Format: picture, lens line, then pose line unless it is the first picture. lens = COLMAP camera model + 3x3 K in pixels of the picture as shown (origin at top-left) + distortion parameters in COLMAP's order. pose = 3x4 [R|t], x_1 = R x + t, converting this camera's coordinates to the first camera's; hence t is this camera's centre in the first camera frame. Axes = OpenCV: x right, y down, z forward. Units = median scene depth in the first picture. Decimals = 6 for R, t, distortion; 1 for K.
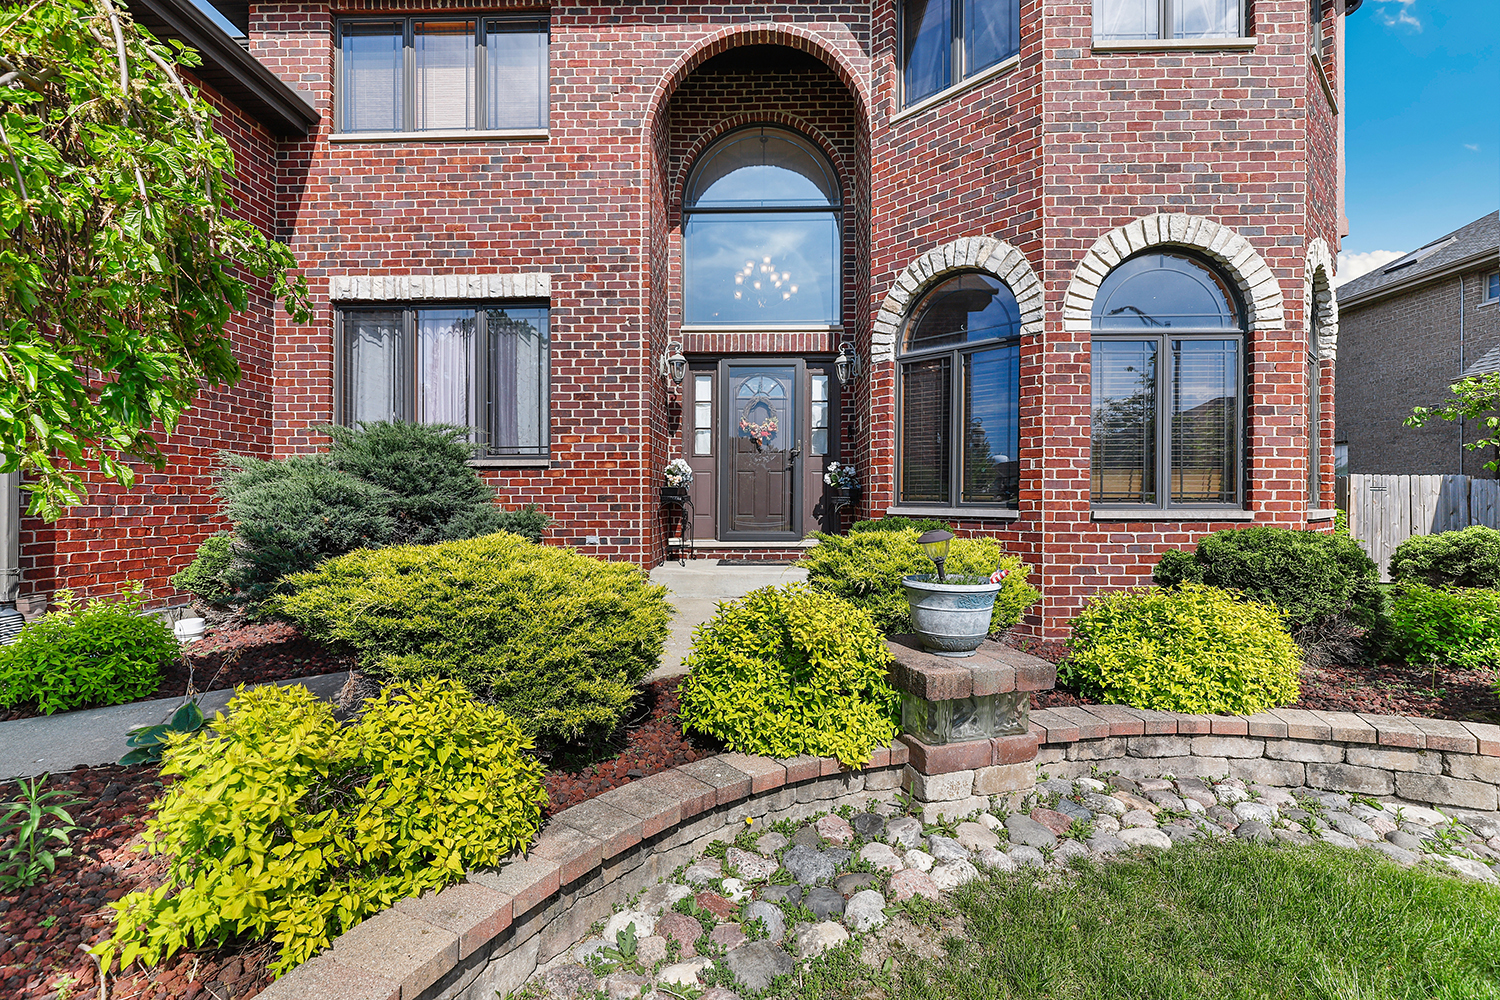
lens RADIAL K [[719.5, 0, 748.5], [0, 719.5, 479.0], [0, 0, 1]] dist [-0.001094, -0.000144]
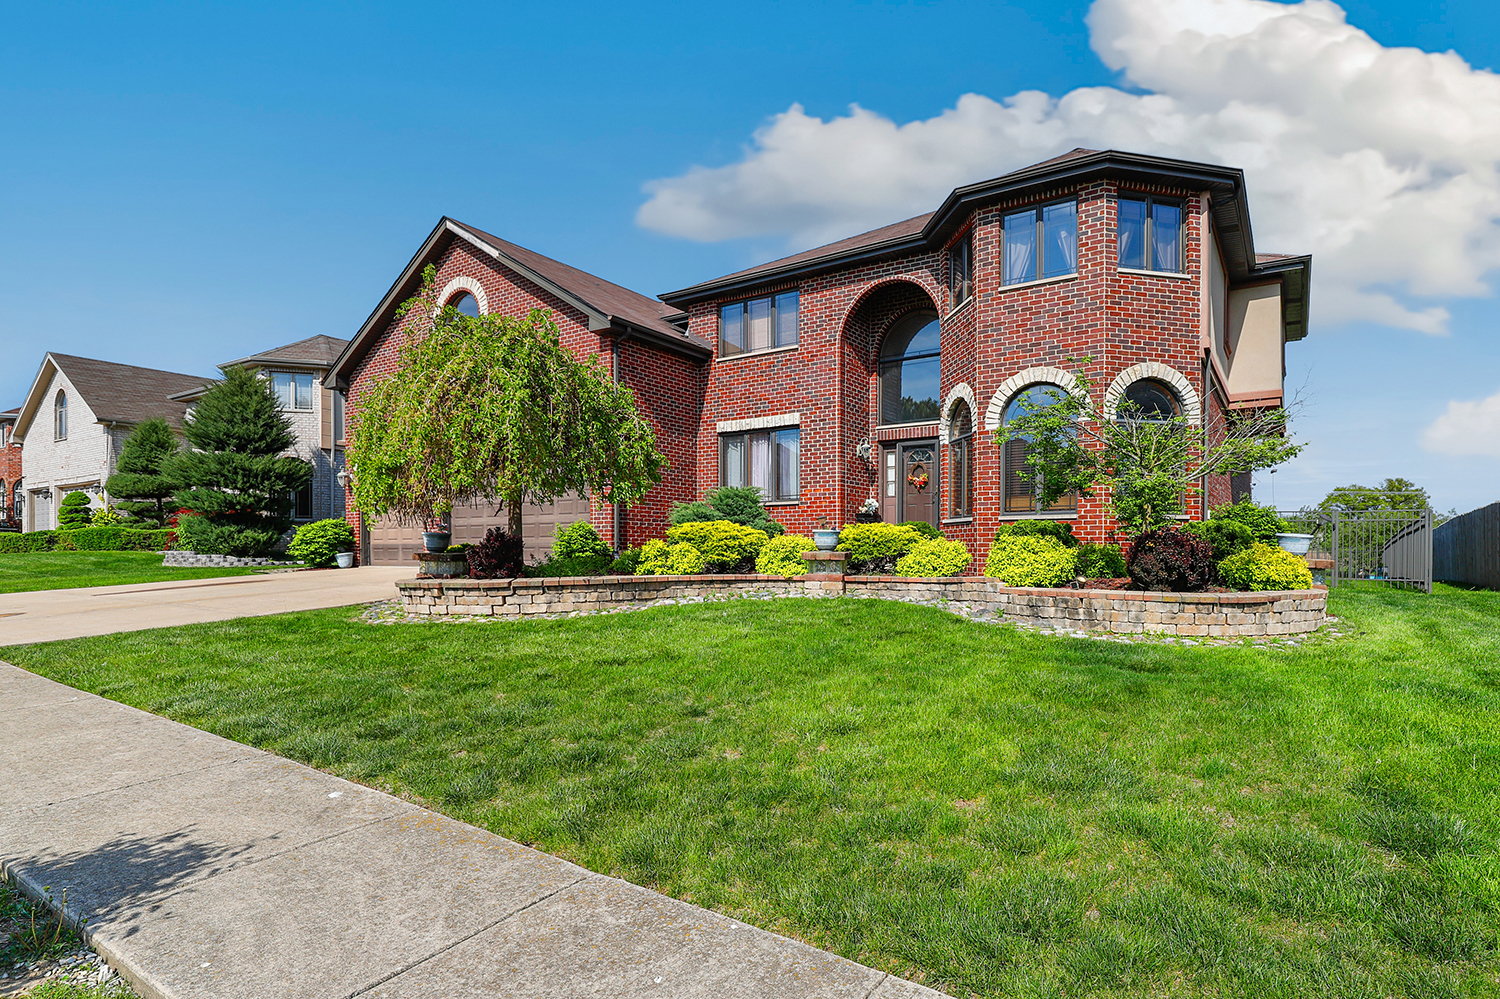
lens RADIAL K [[681.0, 0, 752.3], [0, 681.0, 505.5], [0, 0, 1]] dist [0.003193, 0.000463]
pose [[0.835814, -0.027960, -0.548300, 0.707383], [0.011264, 0.999365, -0.033790, 0.052769], [0.548897, 0.022066, 0.835599, -0.749841]]
